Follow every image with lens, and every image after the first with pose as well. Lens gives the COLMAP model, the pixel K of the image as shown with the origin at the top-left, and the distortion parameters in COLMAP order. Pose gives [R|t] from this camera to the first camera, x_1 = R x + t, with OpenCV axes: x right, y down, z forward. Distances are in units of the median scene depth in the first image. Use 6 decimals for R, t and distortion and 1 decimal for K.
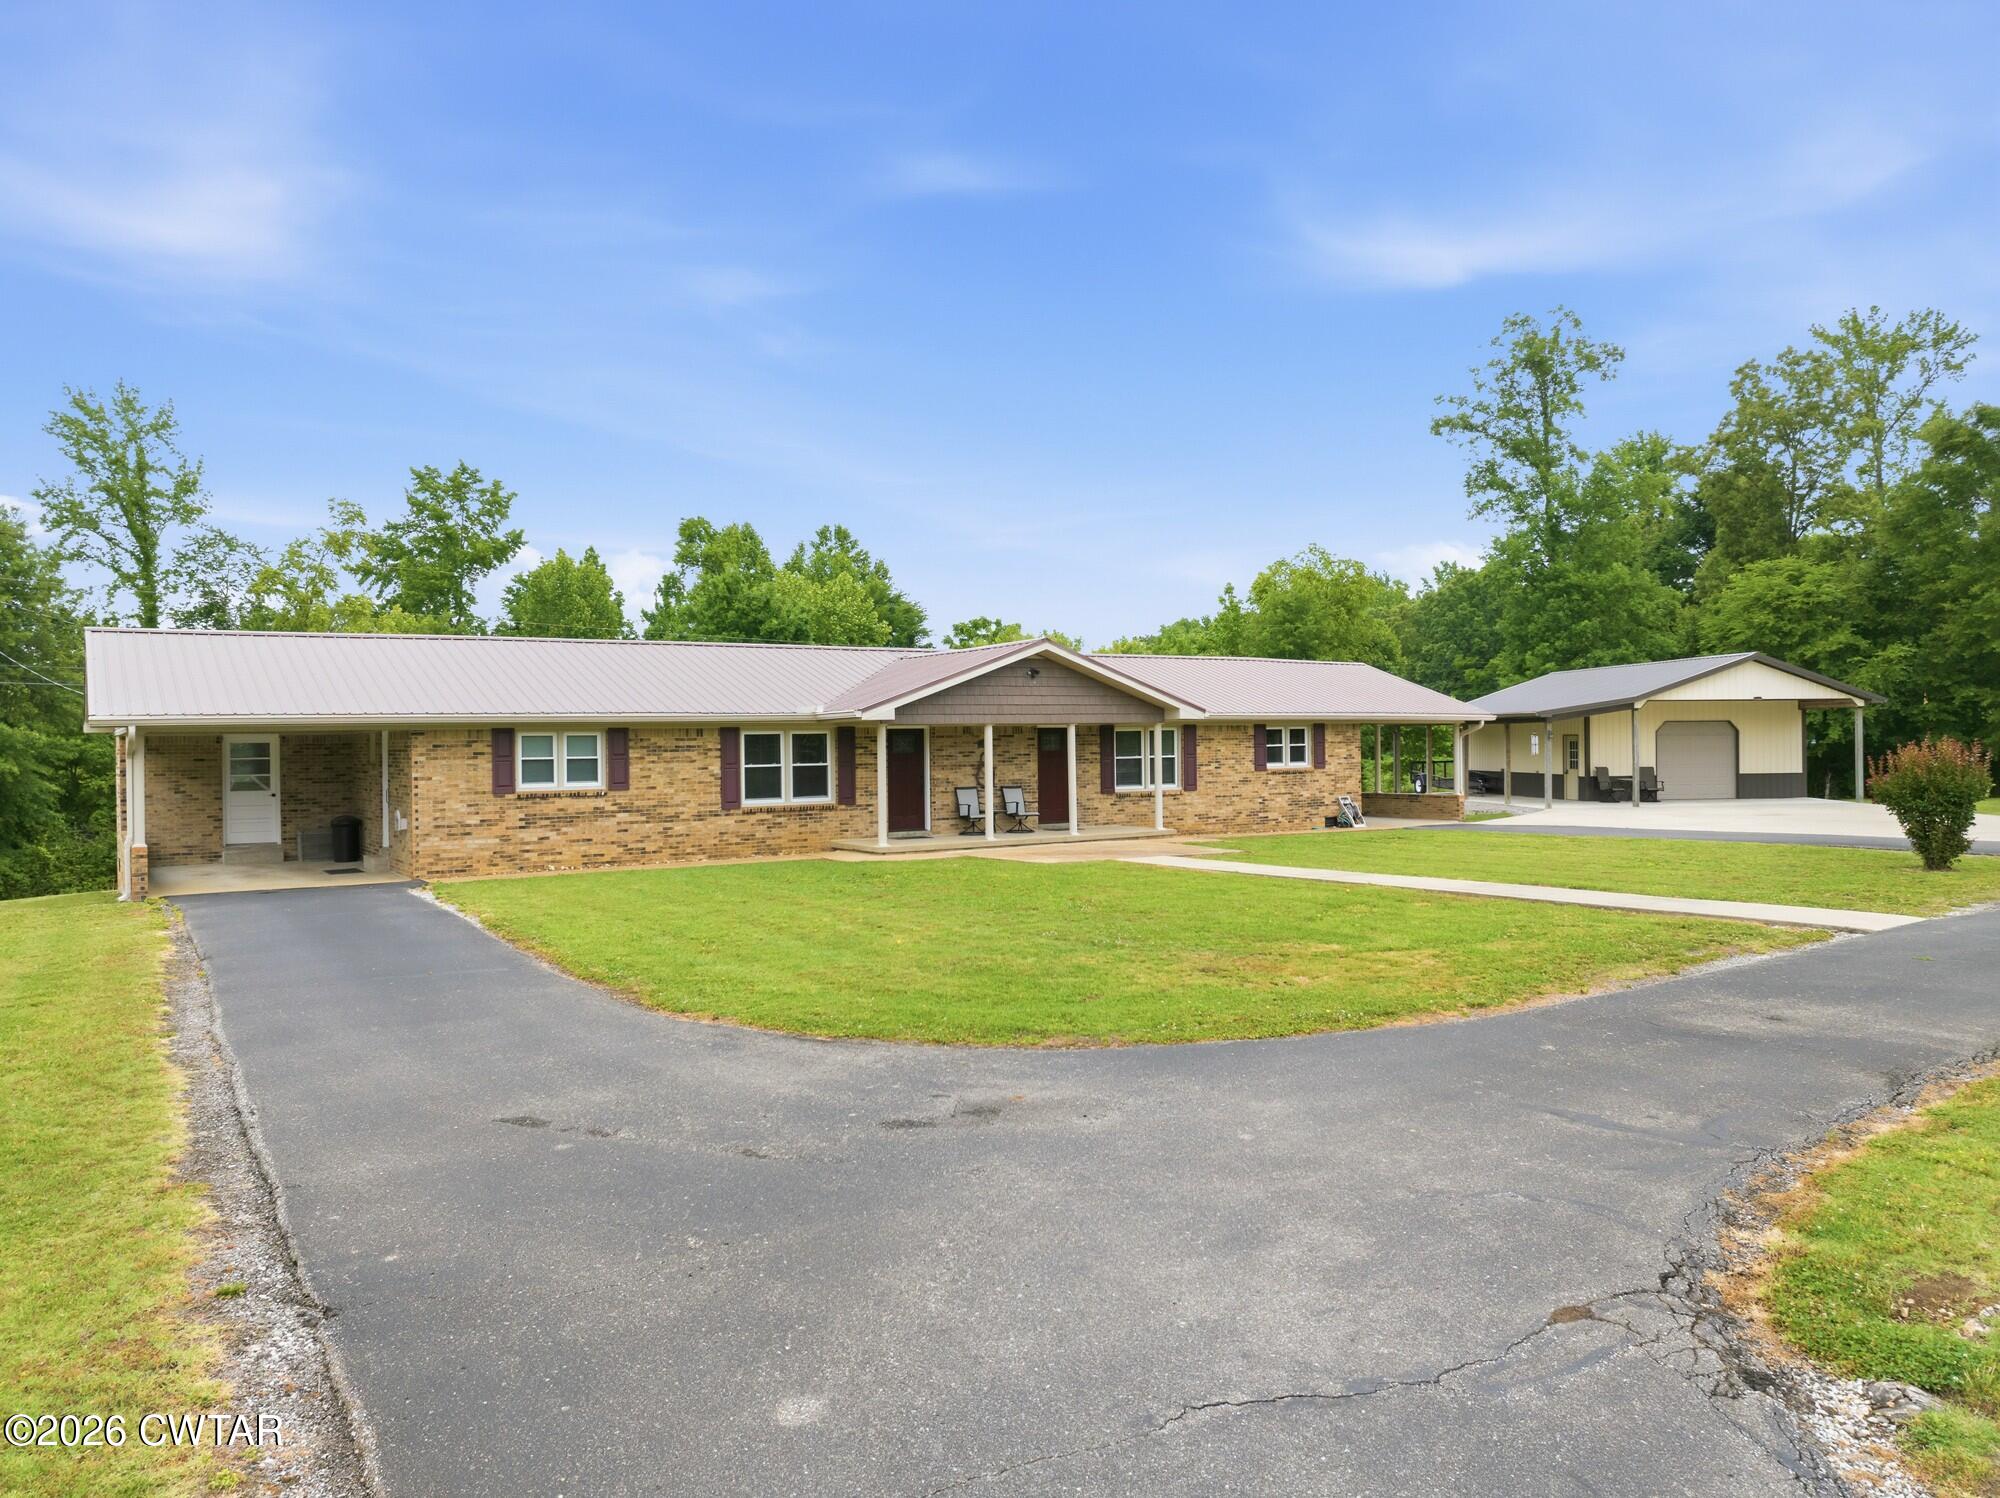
lens RADIAL K [[1407.4, 0, 995.7], [0, 1407.4, 745.0], [0, 0, 1]] dist [-0.022260, -0.021472]
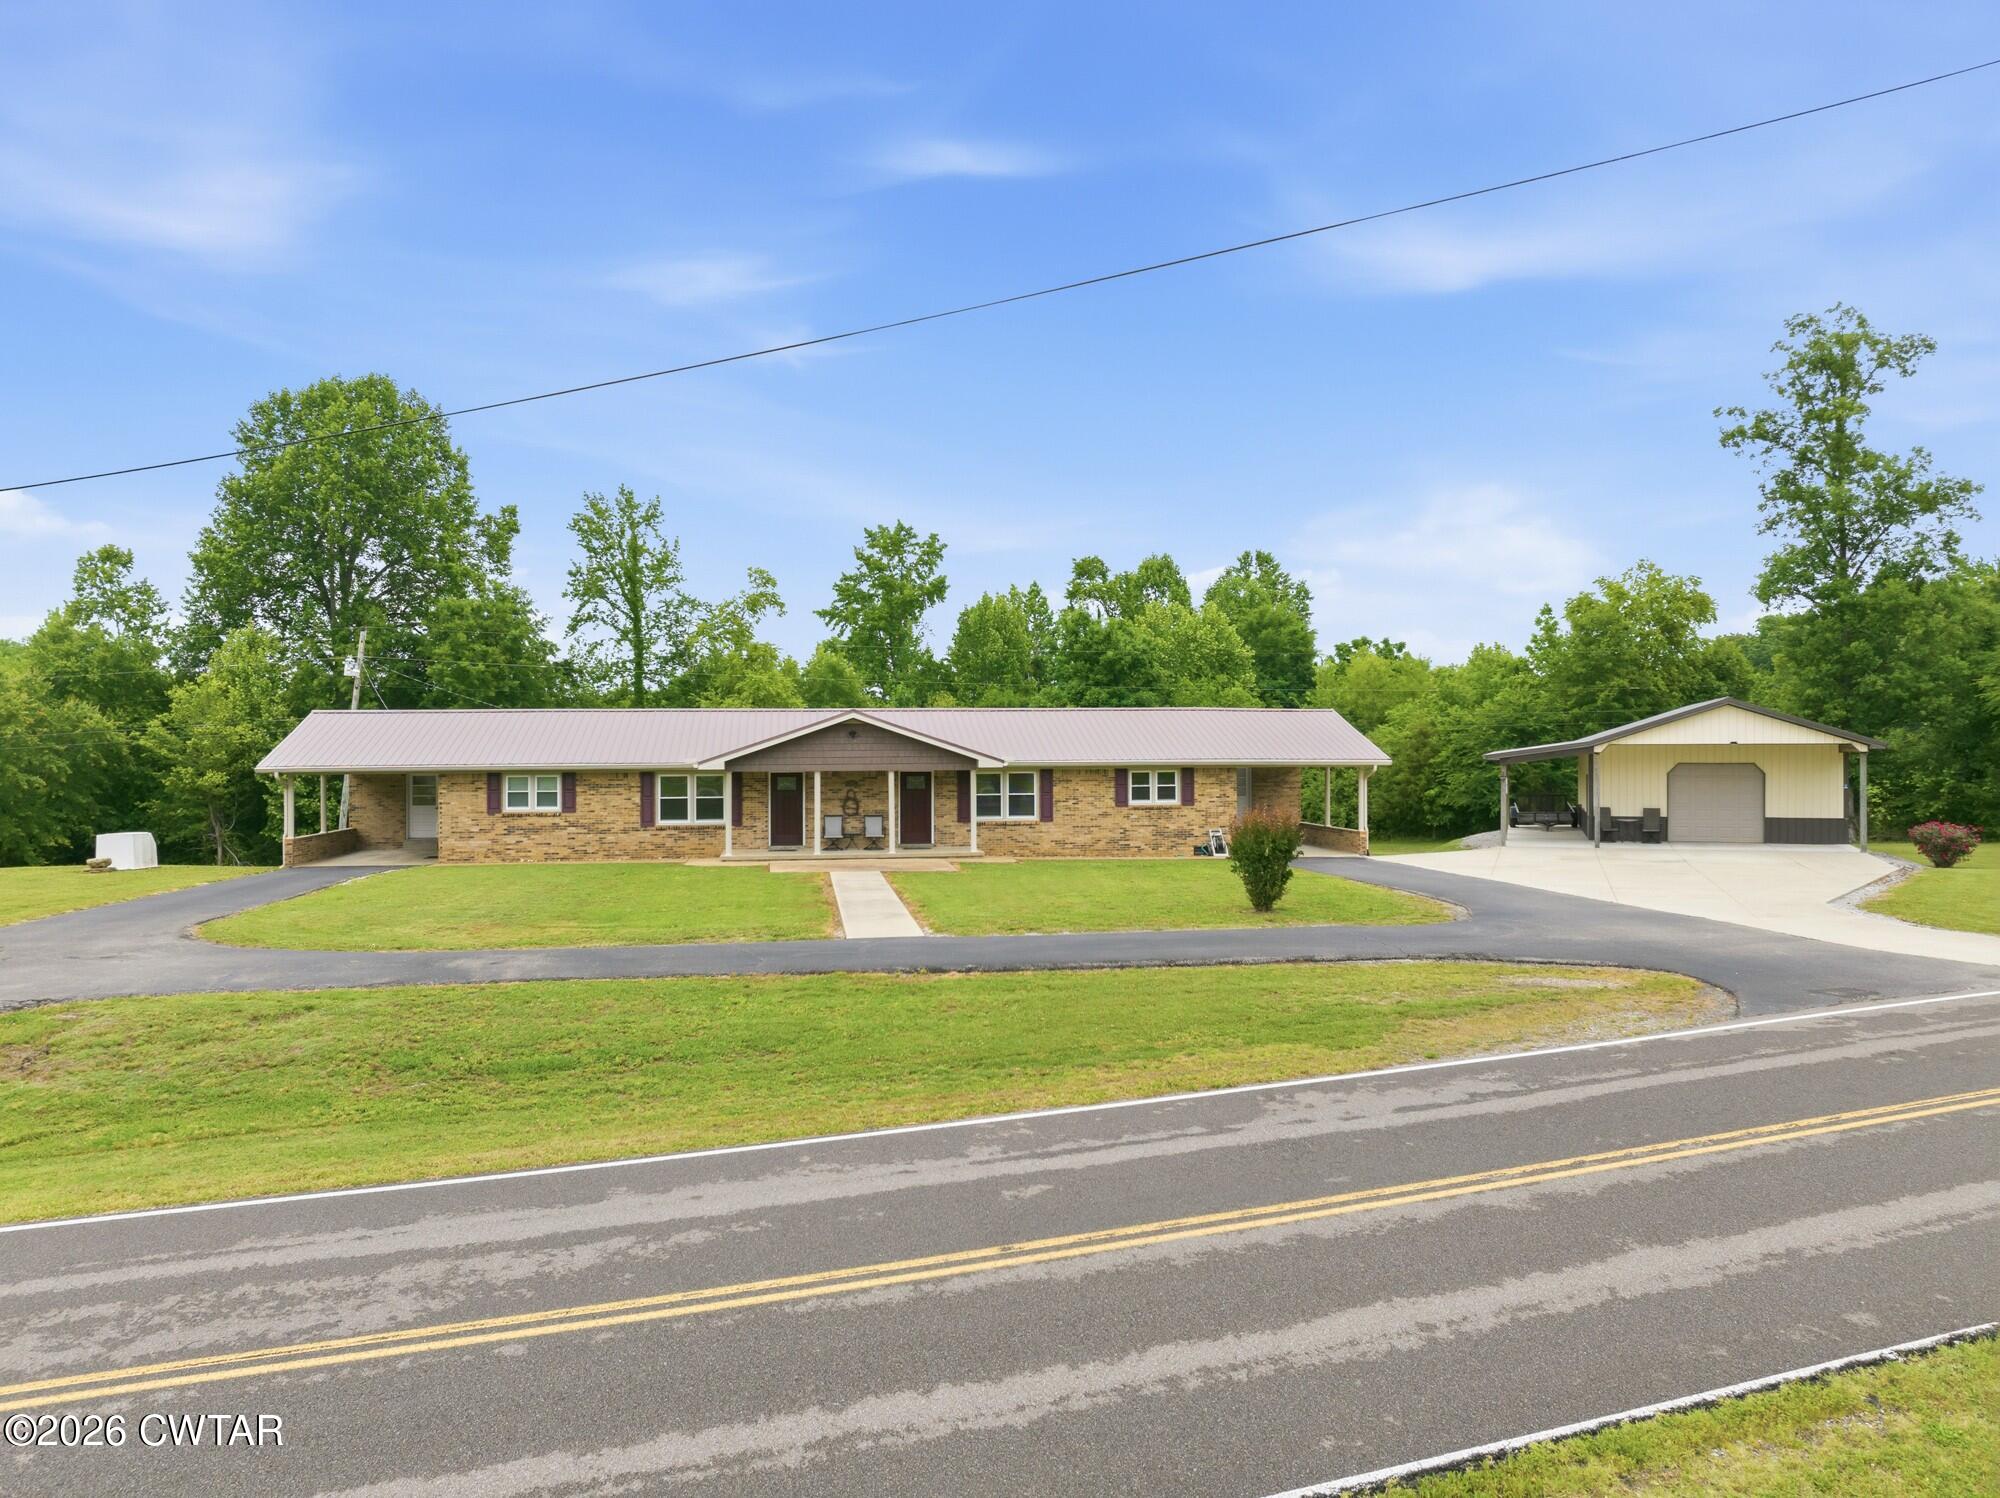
lens RADIAL K [[1407.4, 0, 1002.4], [0, 1407.4, 745.7], [0, 0, 1]] dist [-0.022260, -0.021472]
pose [[0.902431, 0.008321, -0.430753, 0.642766], [-0.008012, 0.999965, 0.002532, -0.038203], [0.430759, 0.001166, 0.902466, -0.153085]]
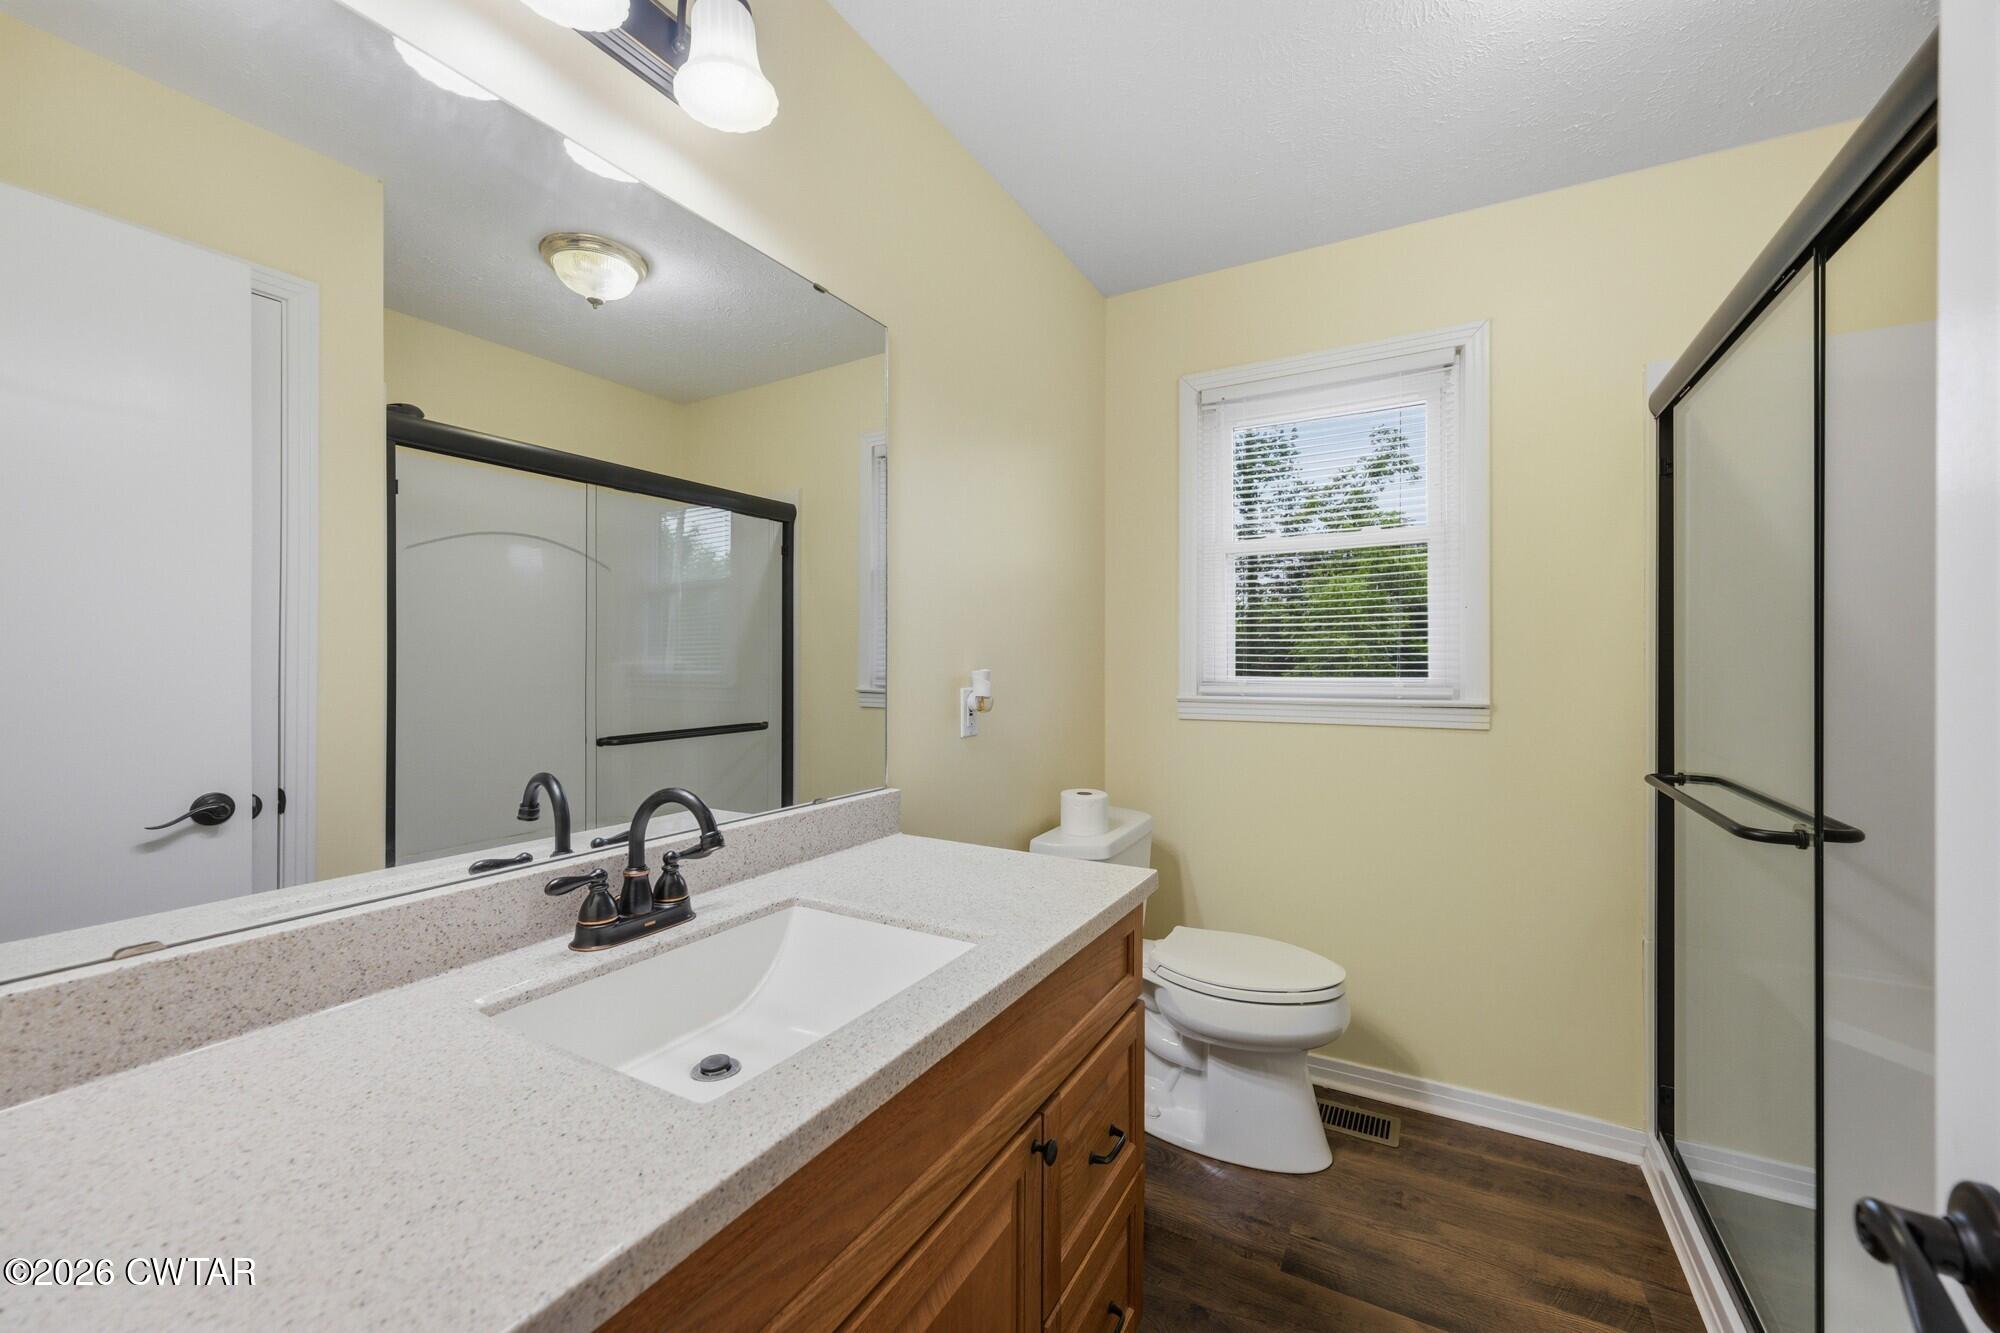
lens RADIAL K [[783.2, 0, 1001.2], [0, 783.2, 661.1], [0, 0, 1]] dist [-0.004306, -0.000073]
pose [[0.444475, 0.015404, -0.895659, -0.130814], [-0.005108, 0.999879, 0.014662, -0.009724], [0.895777, -0.001942, 0.444500, 1.035198]]
